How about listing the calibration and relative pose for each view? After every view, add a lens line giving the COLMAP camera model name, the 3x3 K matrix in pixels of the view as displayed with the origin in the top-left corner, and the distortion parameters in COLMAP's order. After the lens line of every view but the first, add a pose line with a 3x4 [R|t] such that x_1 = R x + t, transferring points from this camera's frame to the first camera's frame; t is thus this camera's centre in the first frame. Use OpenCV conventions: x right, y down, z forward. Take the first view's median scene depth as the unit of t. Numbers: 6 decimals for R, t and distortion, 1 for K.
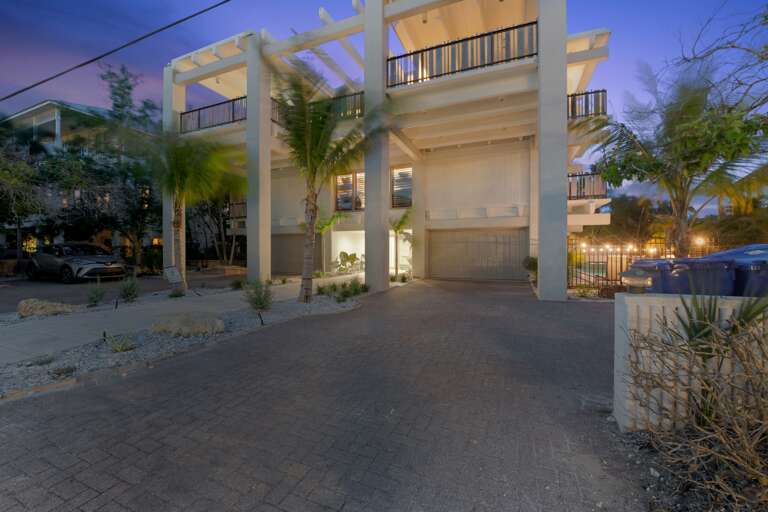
lens RADIAL K [[307.0, 0, 384.5], [0, 307.0, 252.1], [0, 0, 1]] dist [-0.012190, -0.000033]
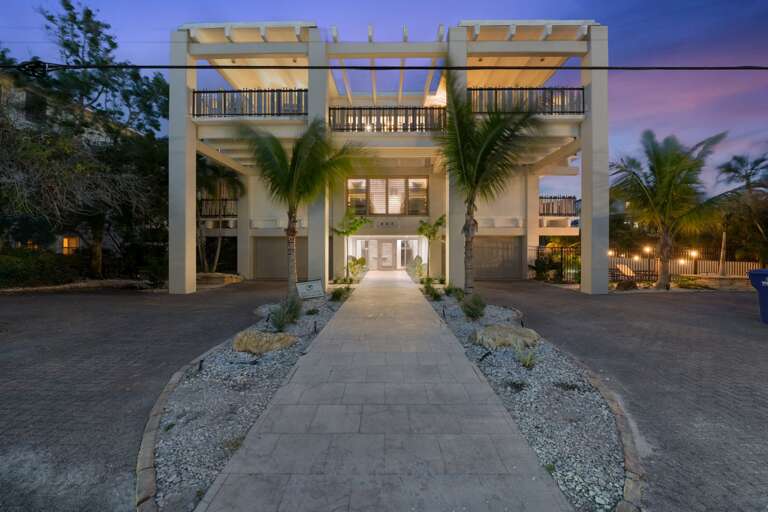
lens RADIAL K [[303.8, 0, 384.5], [0, 303.8, 248.1], [0, 0, 1]] dist [-0.011693, -0.000269]
pose [[0.926902, -0.001292, 0.375301, -0.514018], [0.003242, 0.999984, -0.004565, -0.026627], [-0.375289, 0.005448, 0.926892, 0.054999]]
